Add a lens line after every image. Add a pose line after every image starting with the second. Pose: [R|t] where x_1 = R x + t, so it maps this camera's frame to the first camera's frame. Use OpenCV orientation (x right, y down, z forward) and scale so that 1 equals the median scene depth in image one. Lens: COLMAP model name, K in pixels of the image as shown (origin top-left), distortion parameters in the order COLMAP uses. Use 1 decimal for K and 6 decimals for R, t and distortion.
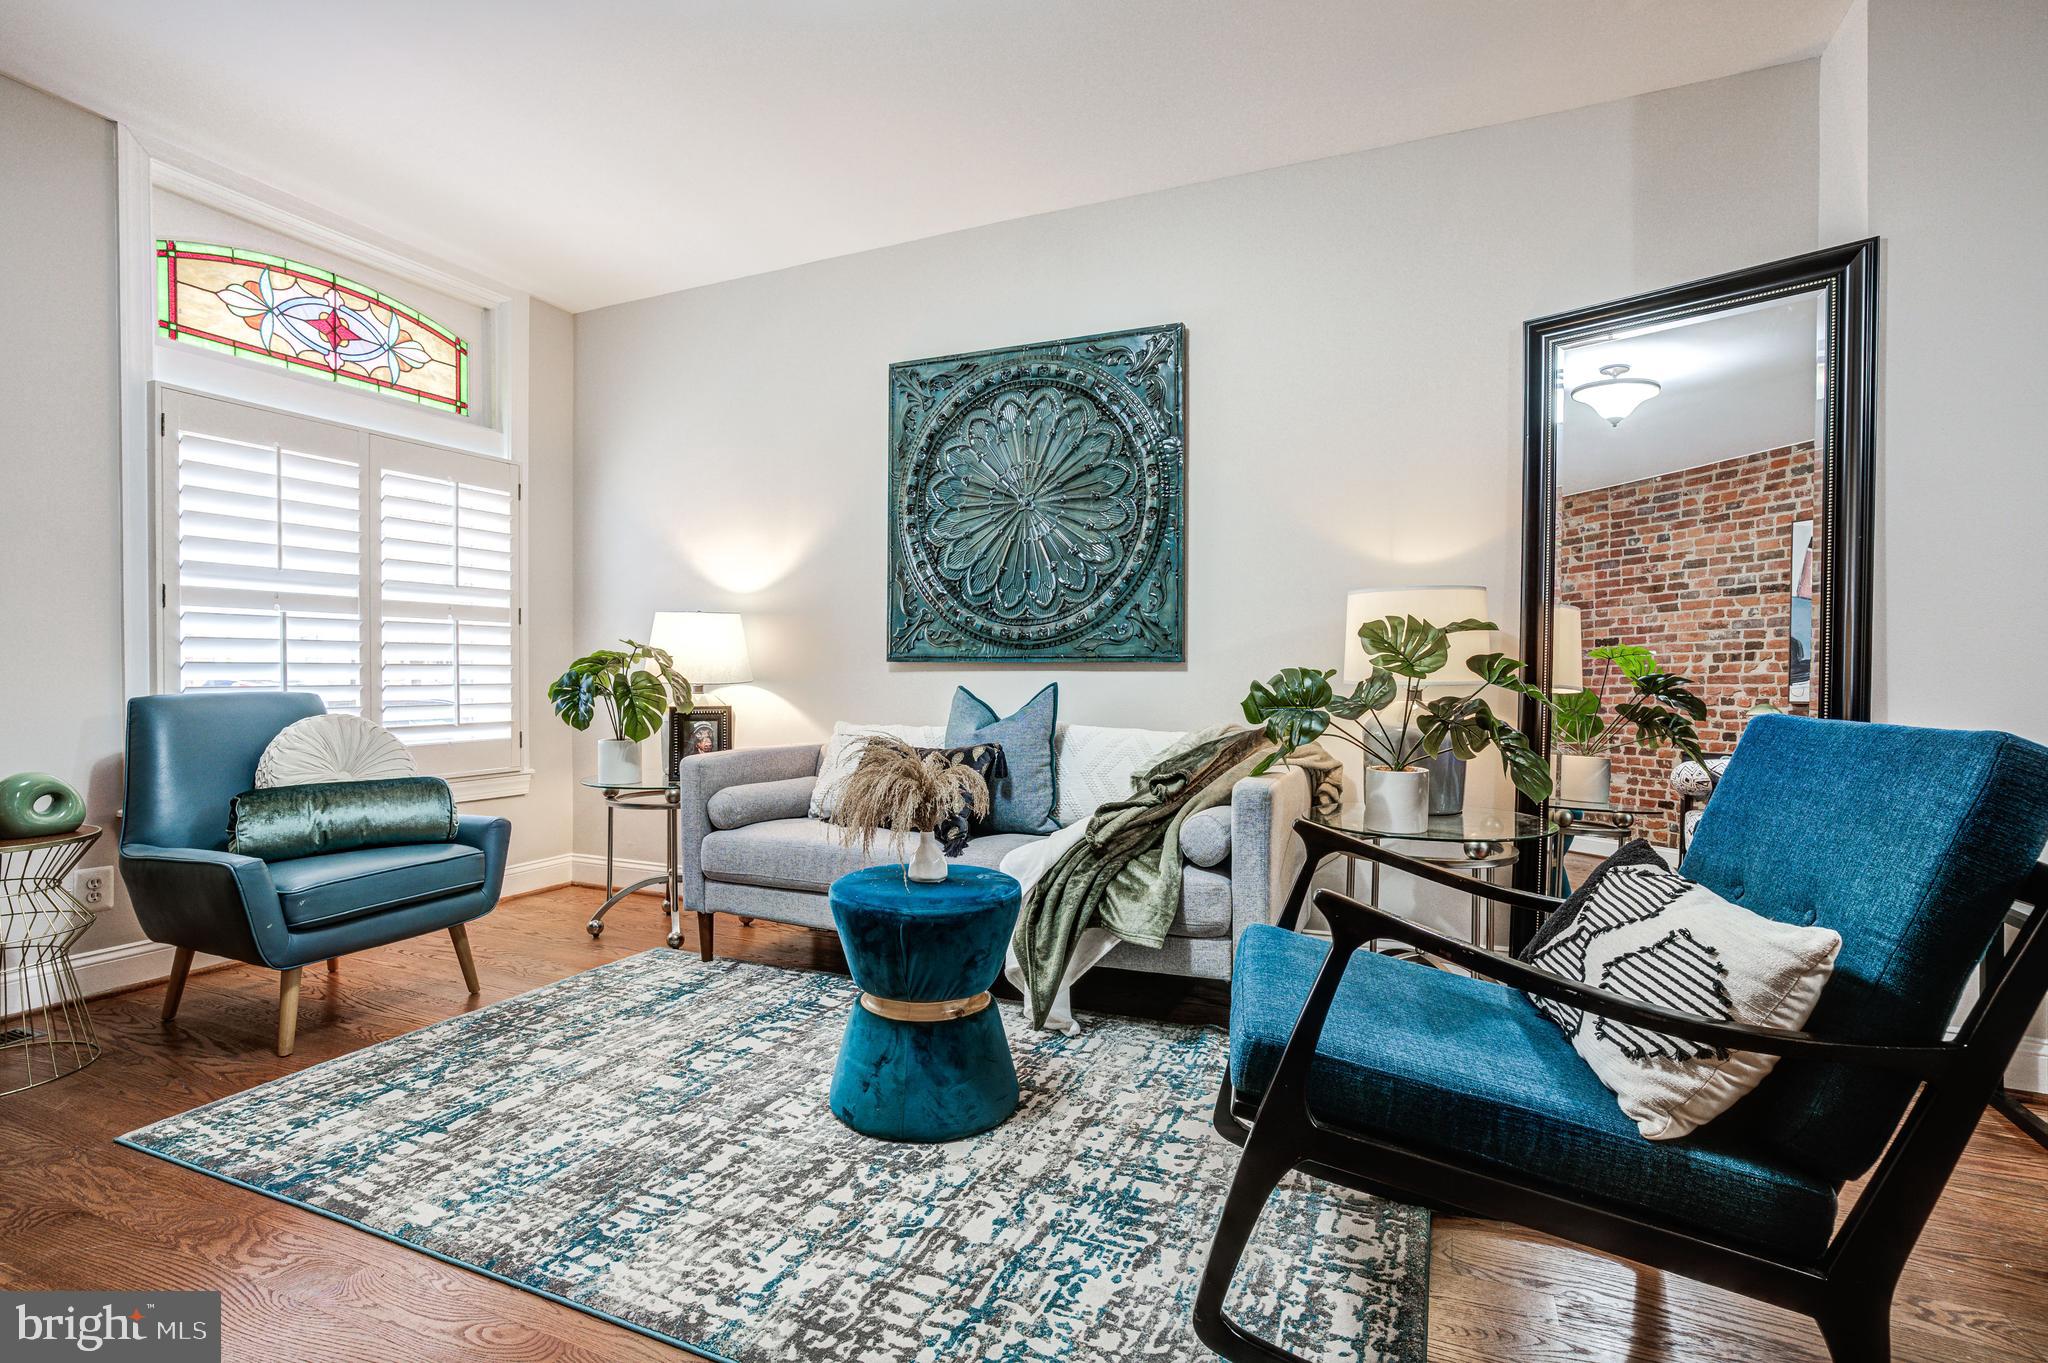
lens RADIAL K [[993.2, 0, 1002.4], [0, 993.2, 681.7], [0, 0, 1]] dist [-0.050031, 0.022155]
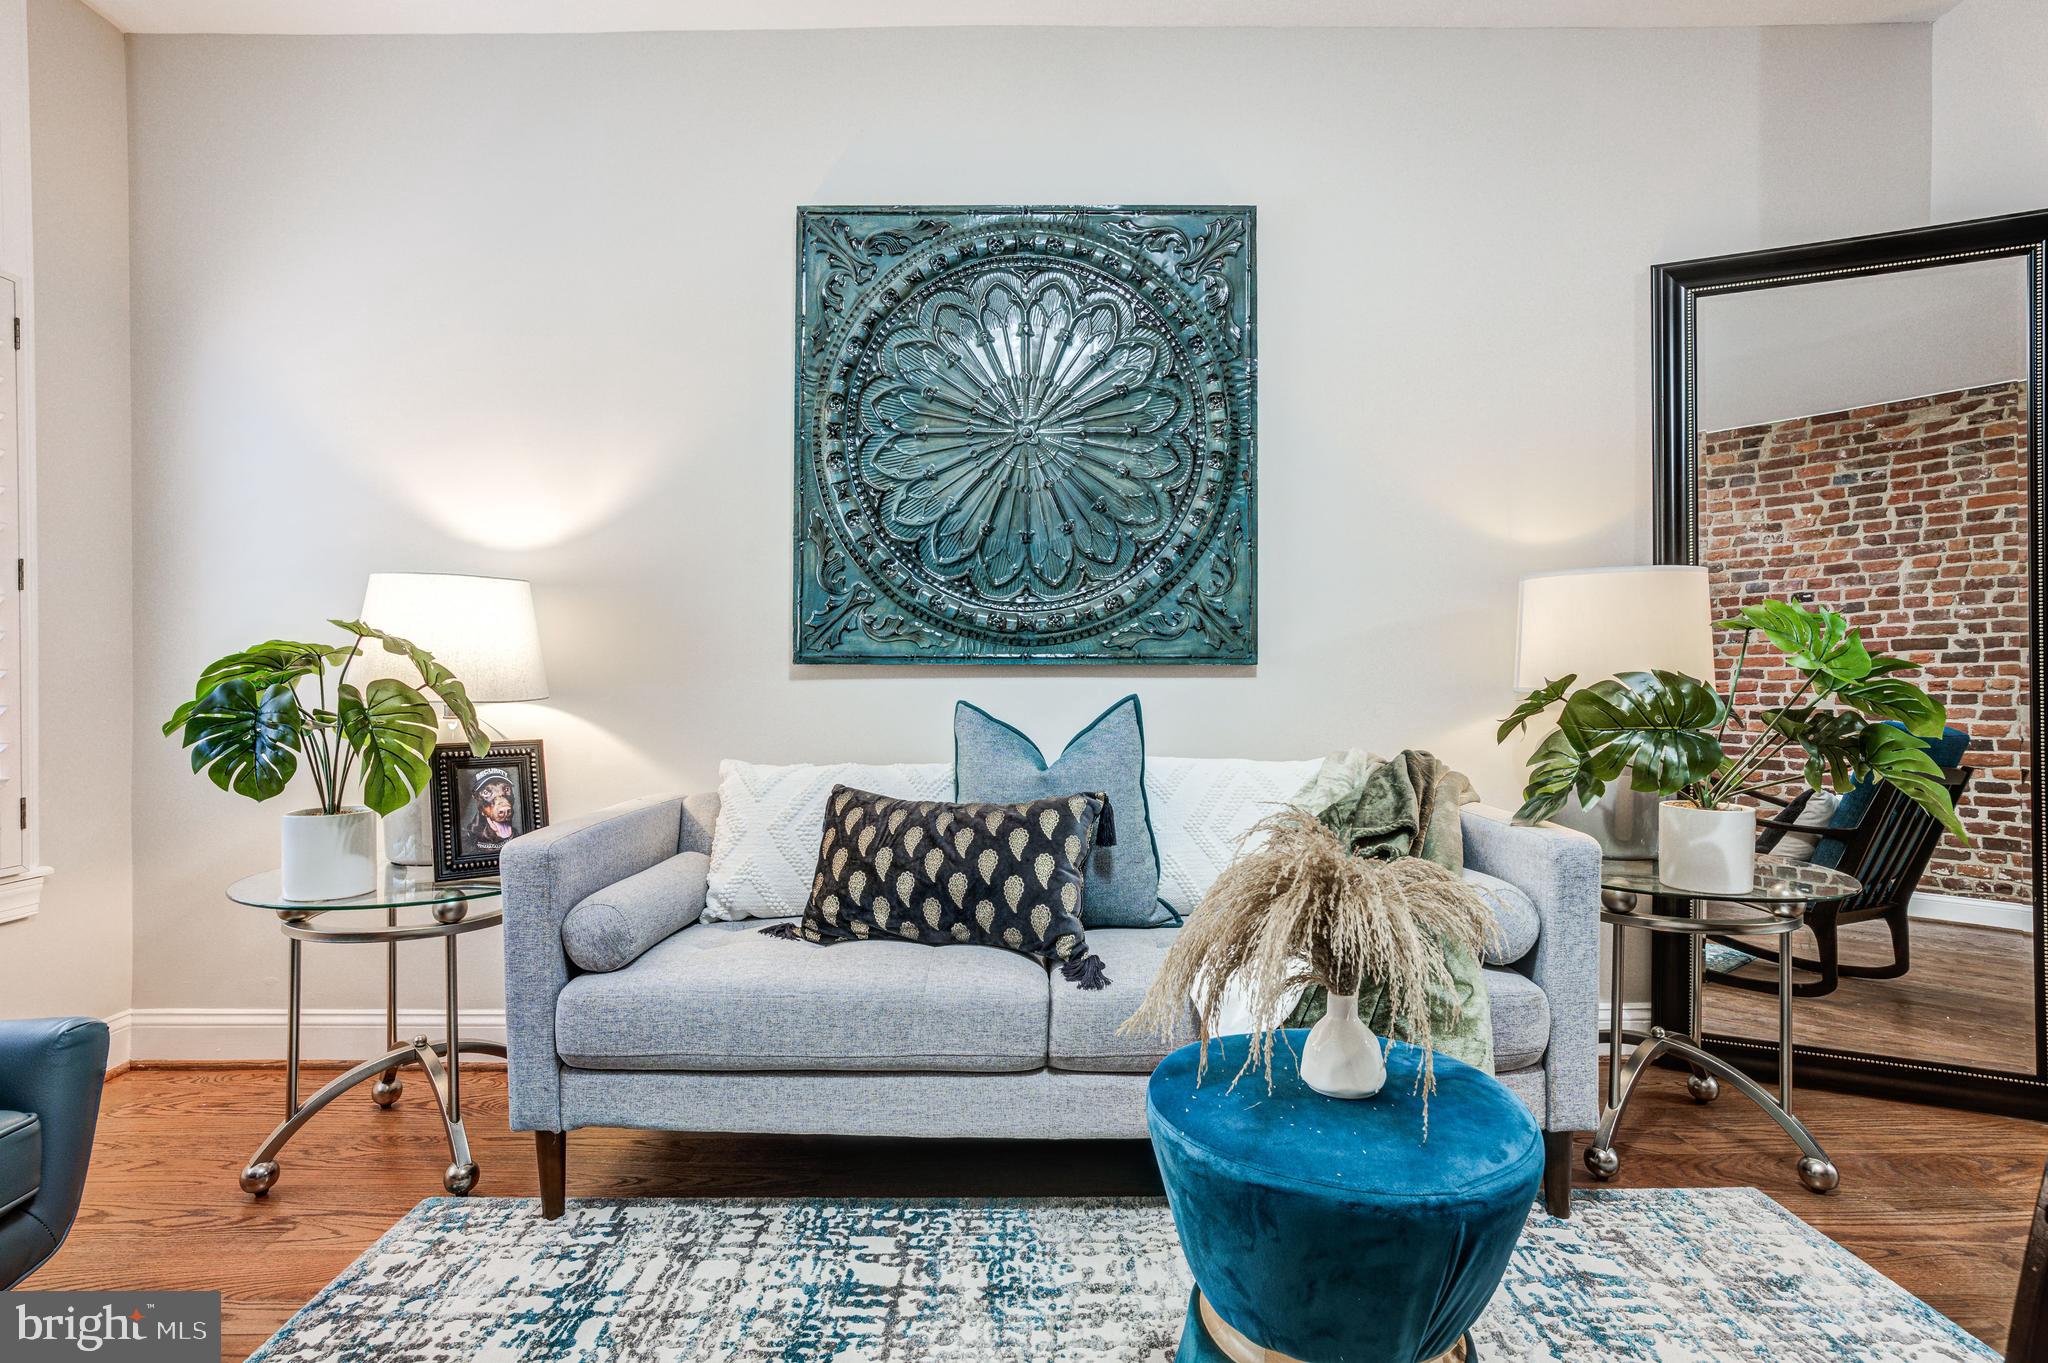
lens RADIAL K [[993.2, 0, 1000.8], [0, 993.2, 680.0], [0, 0, 1]] dist [-0.050031, 0.022155]
pose [[0.911243, -0.003792, 0.411851, -0.288741], [0.007923, 0.999934, -0.008323, -0.003755], [-0.411792, 0.010848, 0.911213, 0.401101]]
